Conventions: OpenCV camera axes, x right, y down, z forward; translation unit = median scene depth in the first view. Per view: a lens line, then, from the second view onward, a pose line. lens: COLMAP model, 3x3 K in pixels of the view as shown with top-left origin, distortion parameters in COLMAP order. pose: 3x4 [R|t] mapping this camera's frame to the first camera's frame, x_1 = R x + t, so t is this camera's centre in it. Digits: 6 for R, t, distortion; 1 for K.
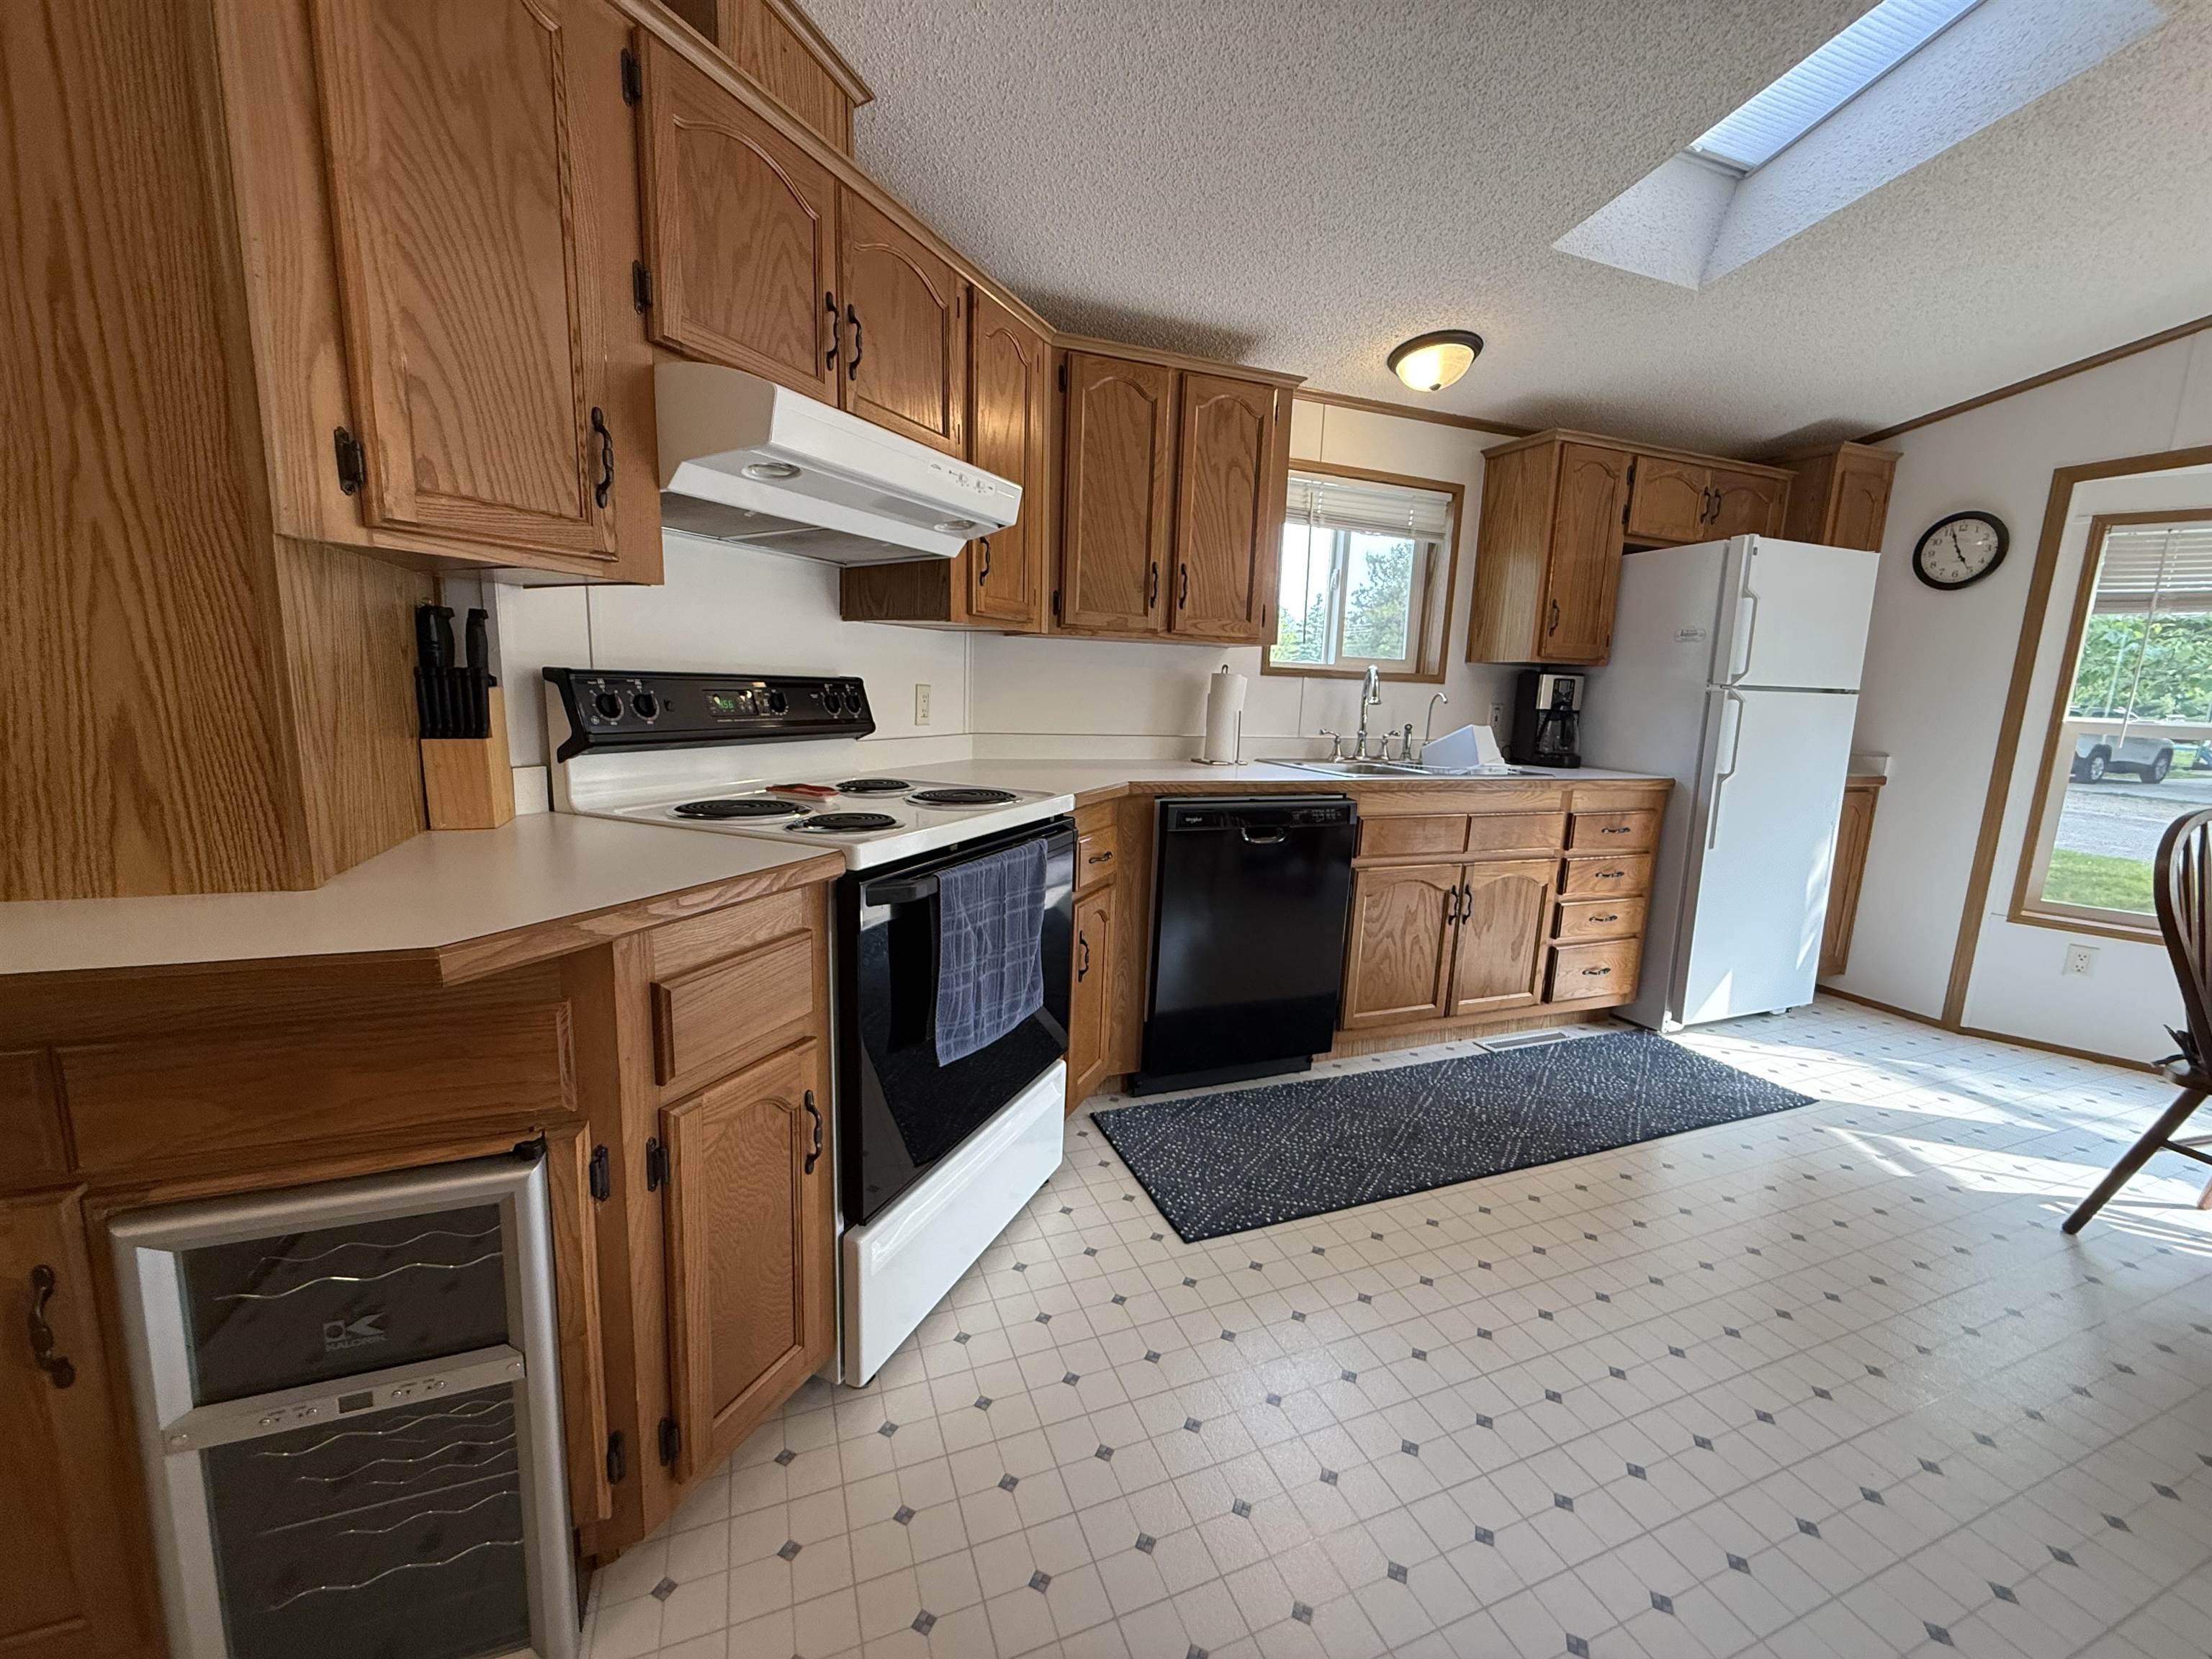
lens RADIAL K [[881.7, 0, 1093.7], [0, 881.7, 824.6], [0, 0, 1]] dist [0.000061, -0.000299]
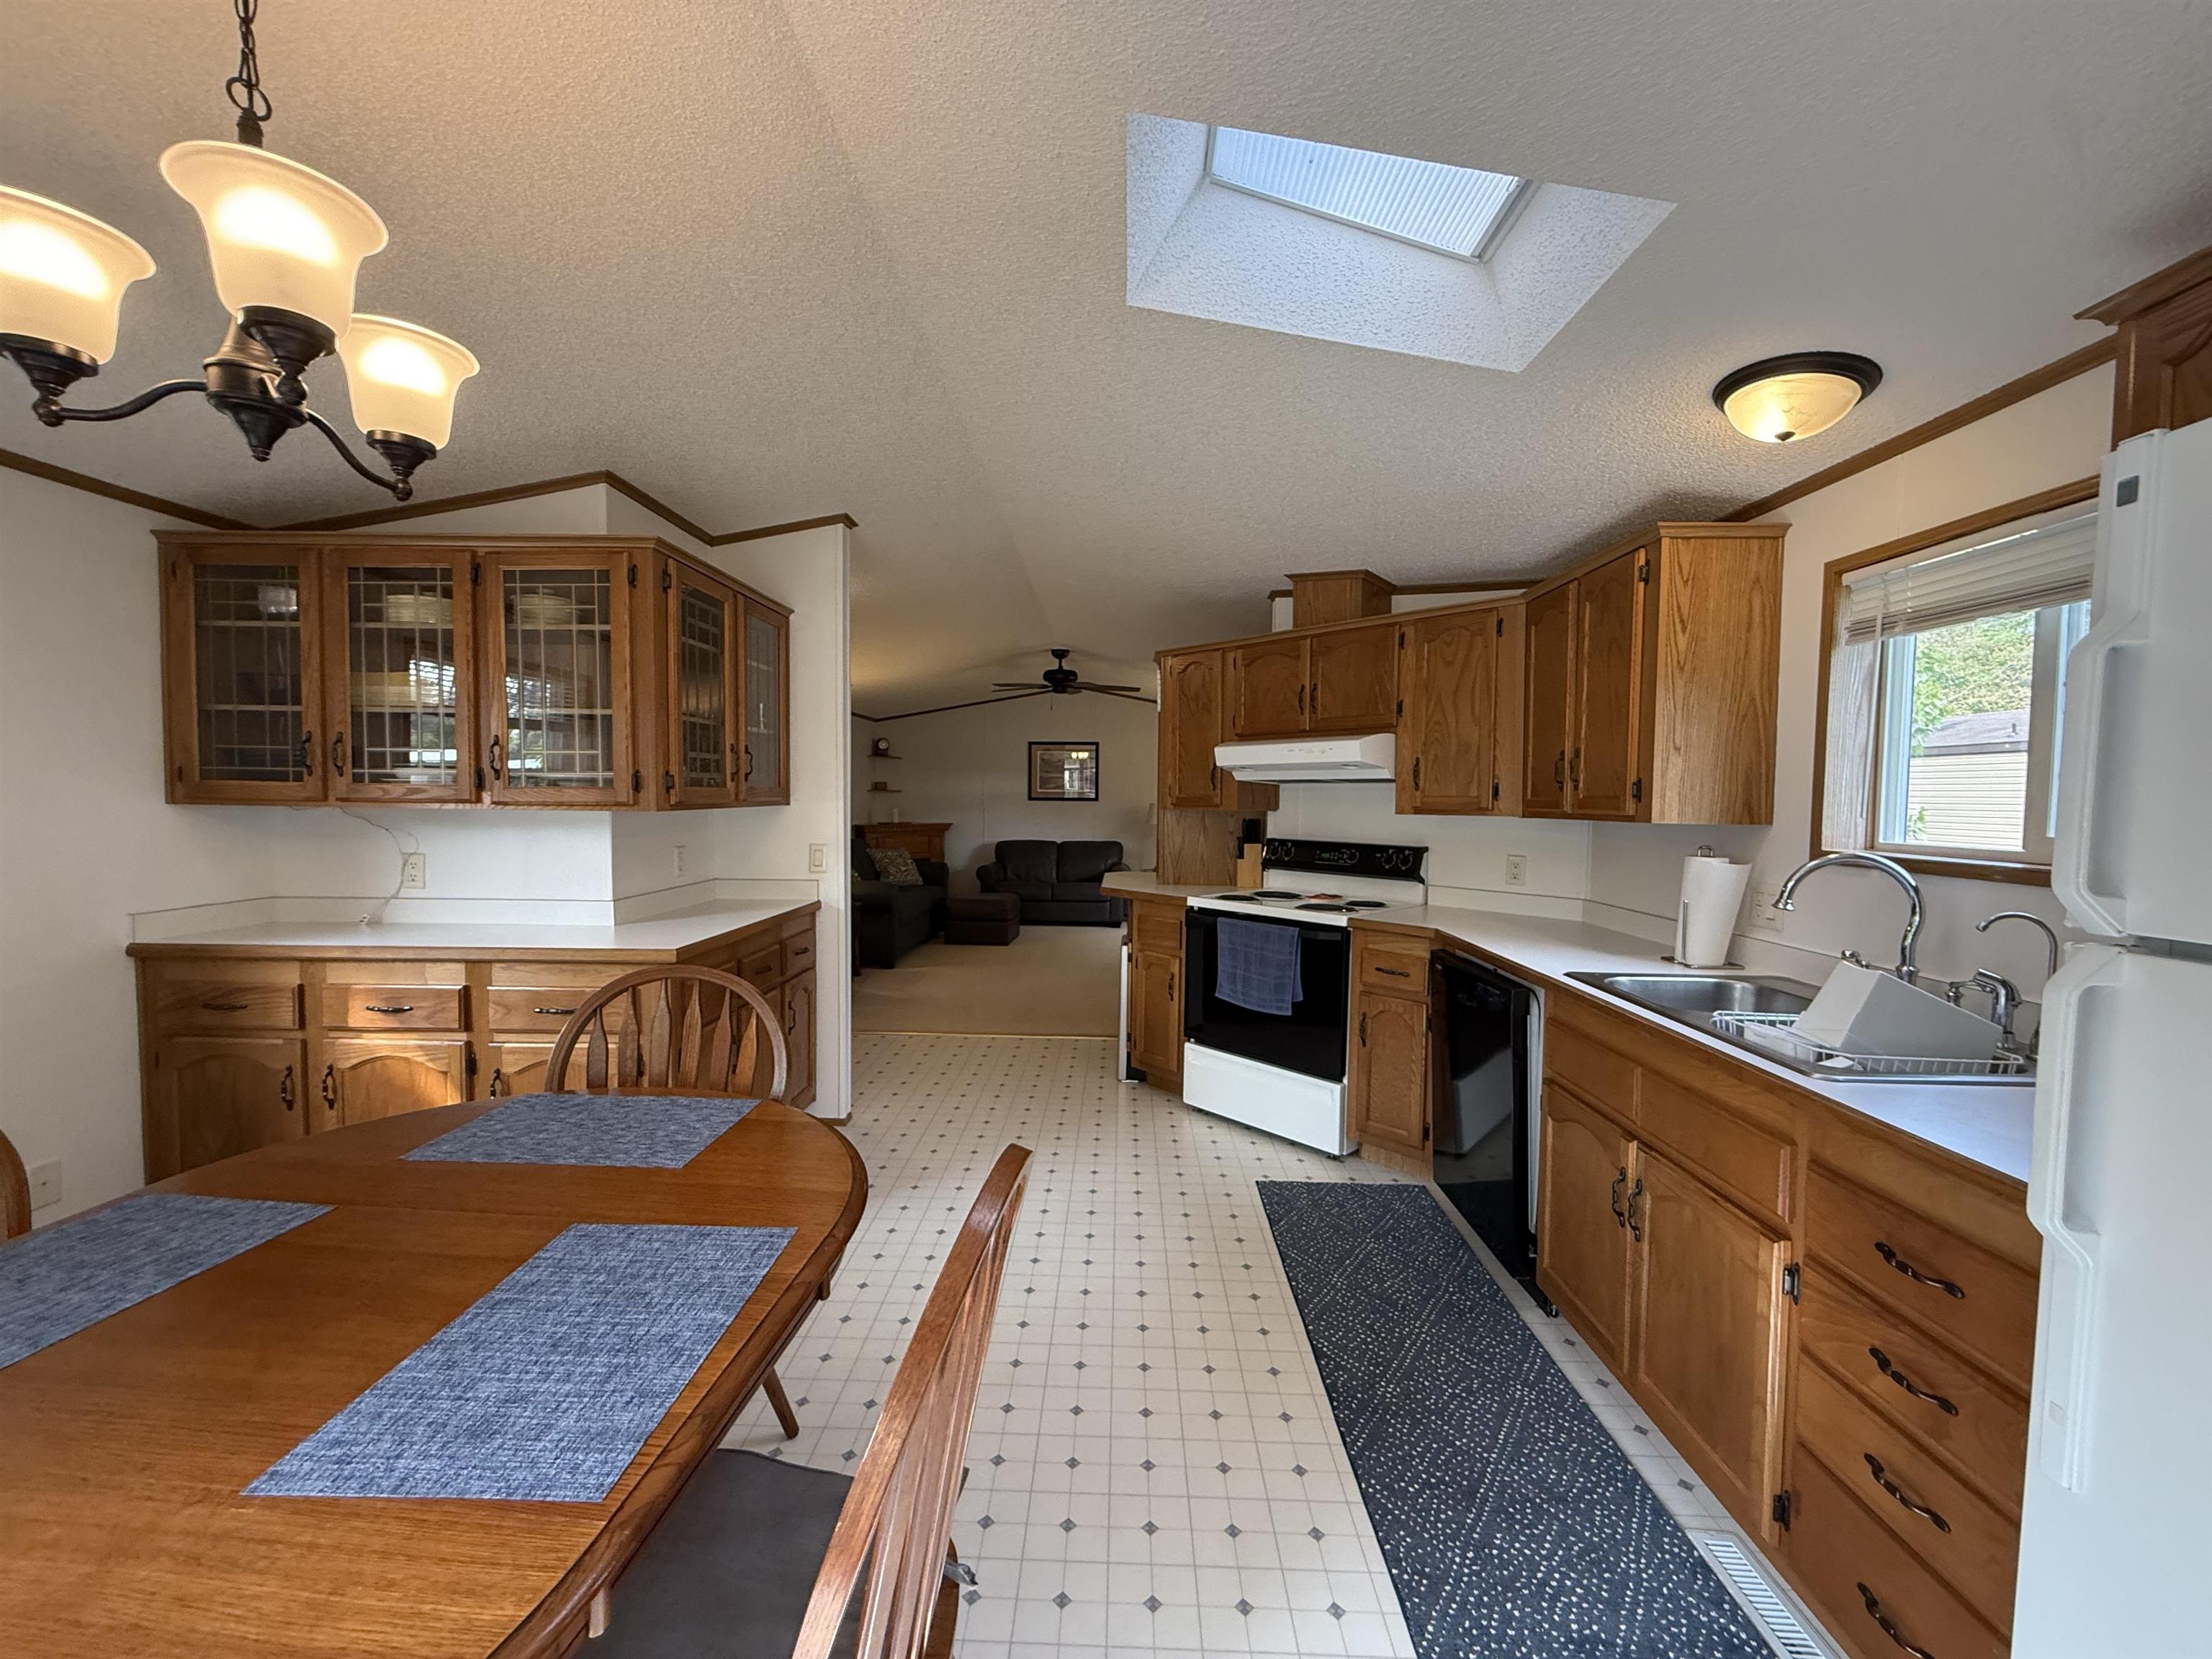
lens RADIAL K [[881.7, 0, 1105.0], [0, 881.7, 830.8], [0, 0, 1]] dist [0.000061, -0.000299]
pose [[-0.385191, -0.005101, -0.922823, 1.352706], [-0.178168, 0.981582, 0.068942, -0.183526], [0.905474, 0.190973, -0.379006, 0.962522]]
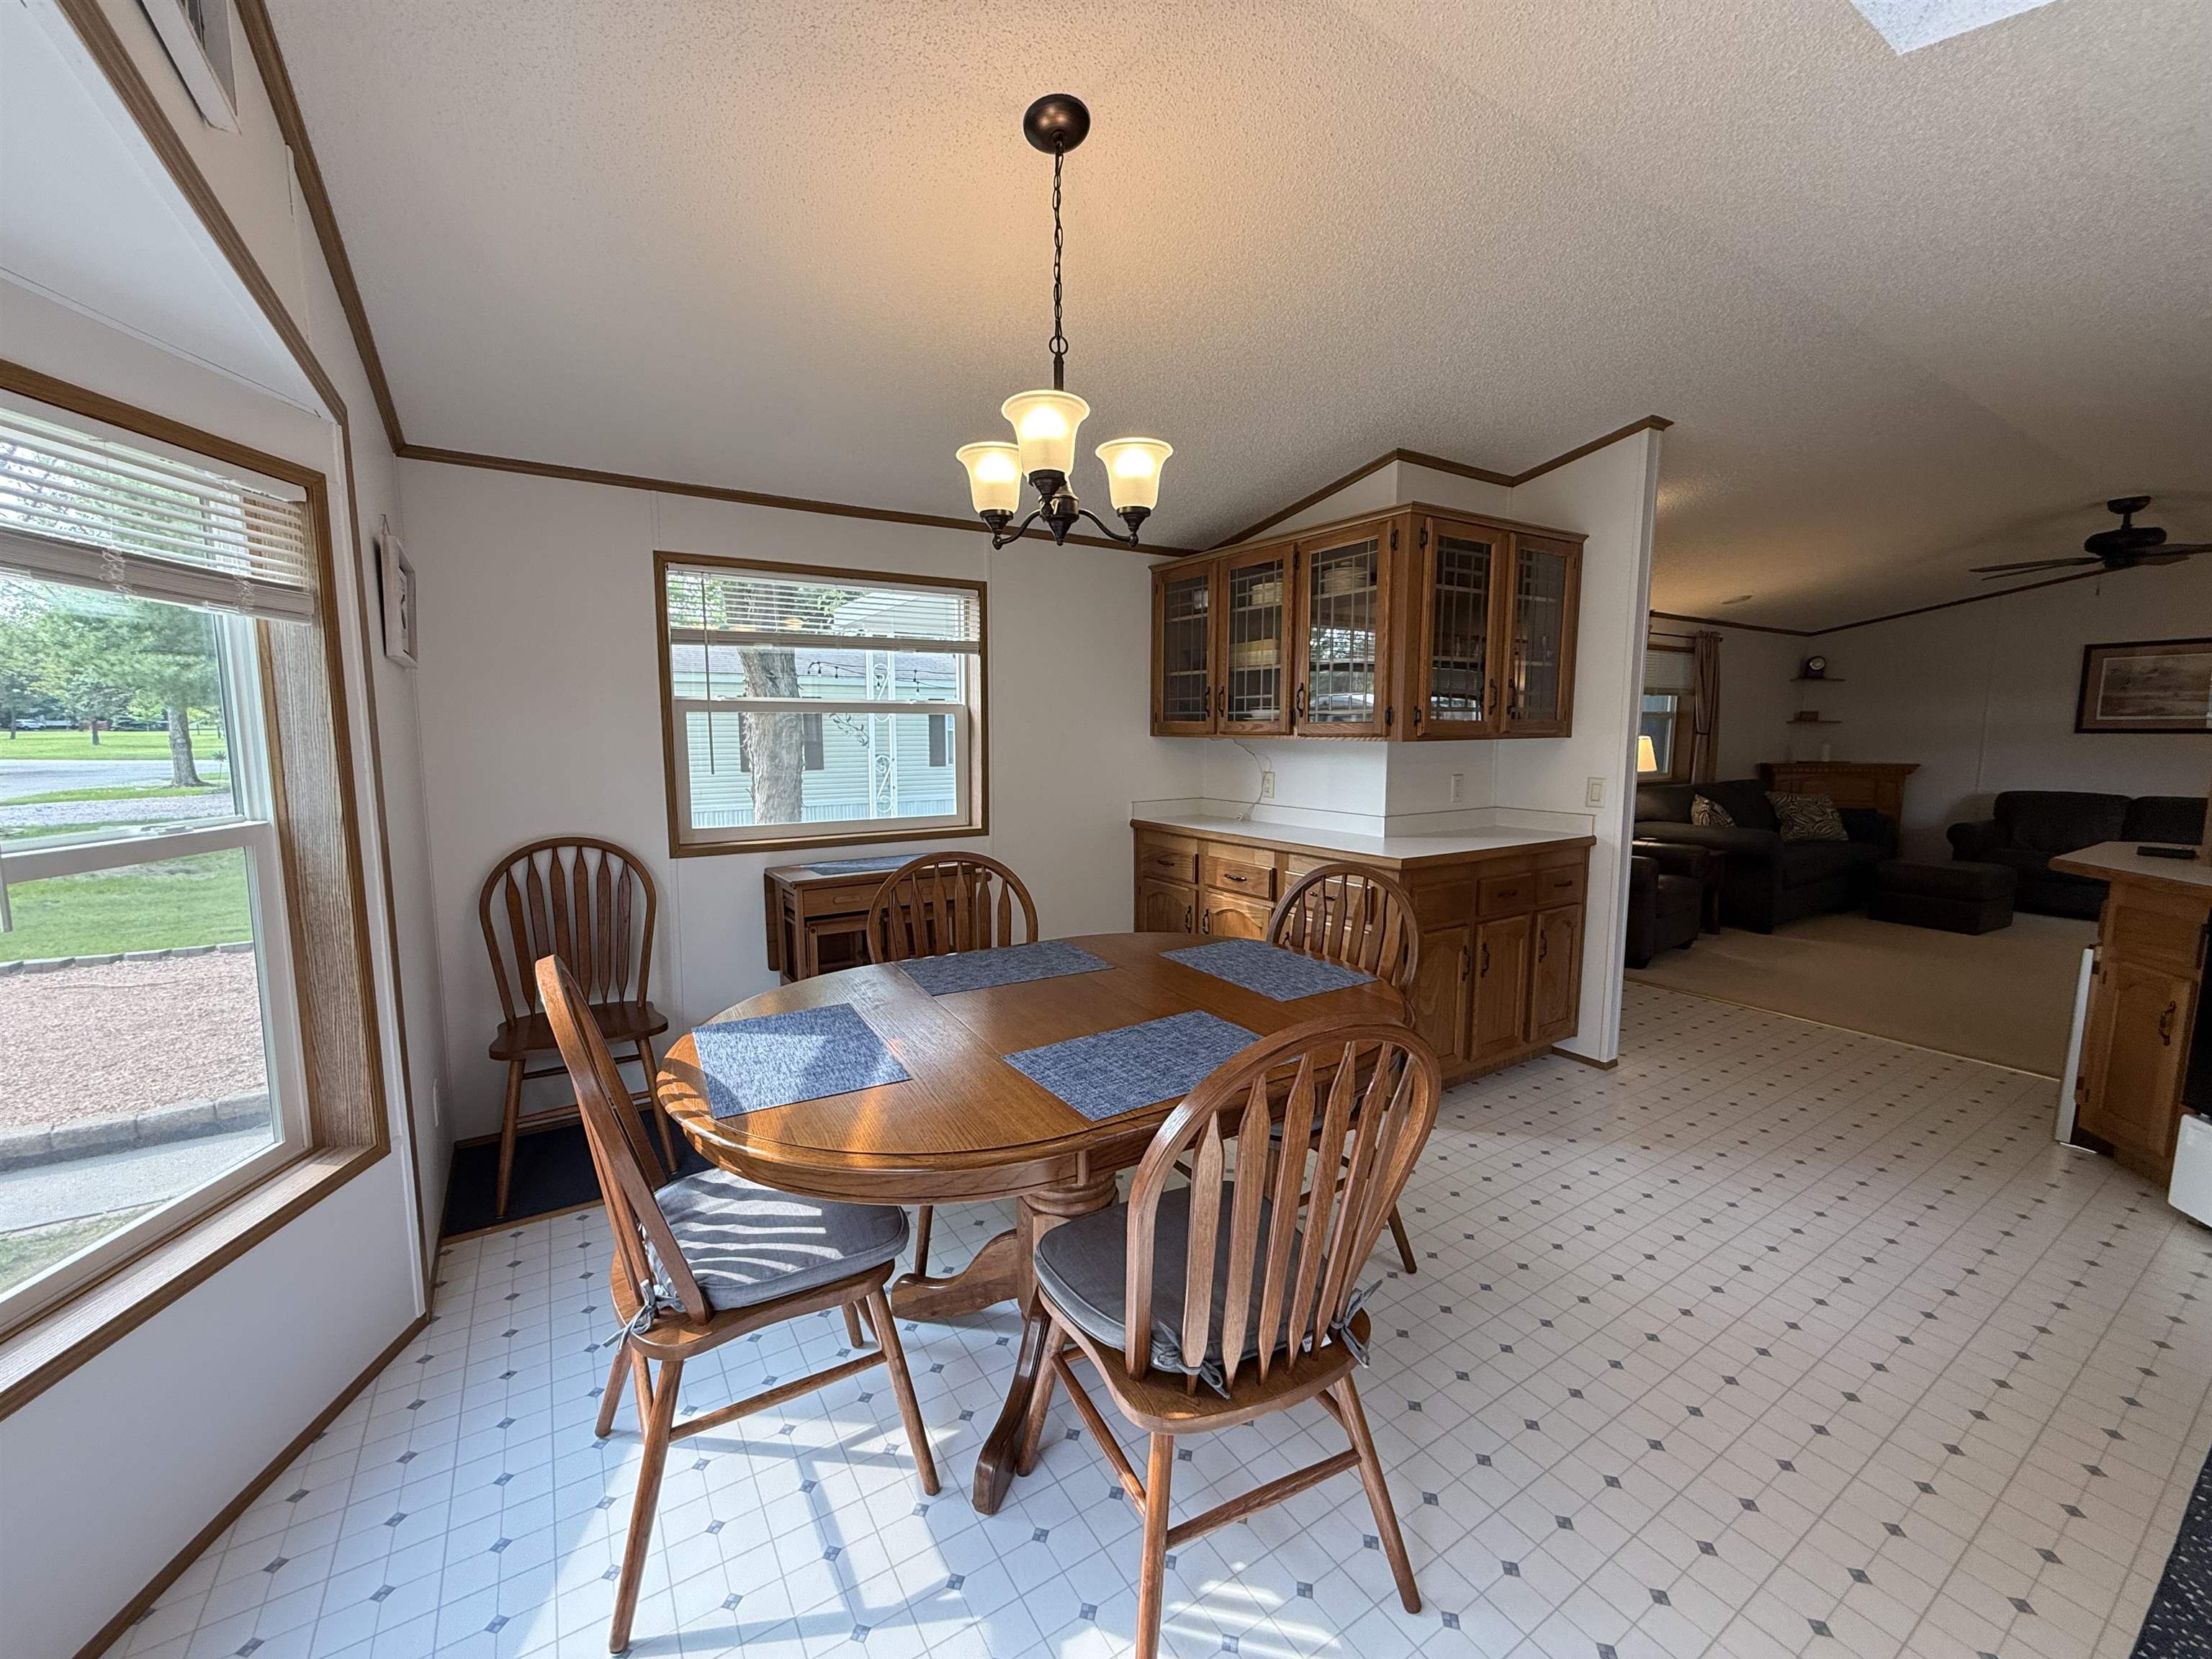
lens RADIAL K [[881.7, 0, 1100.0], [0, 881.7, 830.1], [0, 0, 1]] dist [0.000061, -0.000299]
pose [[-0.980206, -0.014358, -0.197459, 1.247873], [-0.068482, 0.960389, 0.270117, -0.223020], [0.185758, 0.278293, -0.942362, 1.189380]]
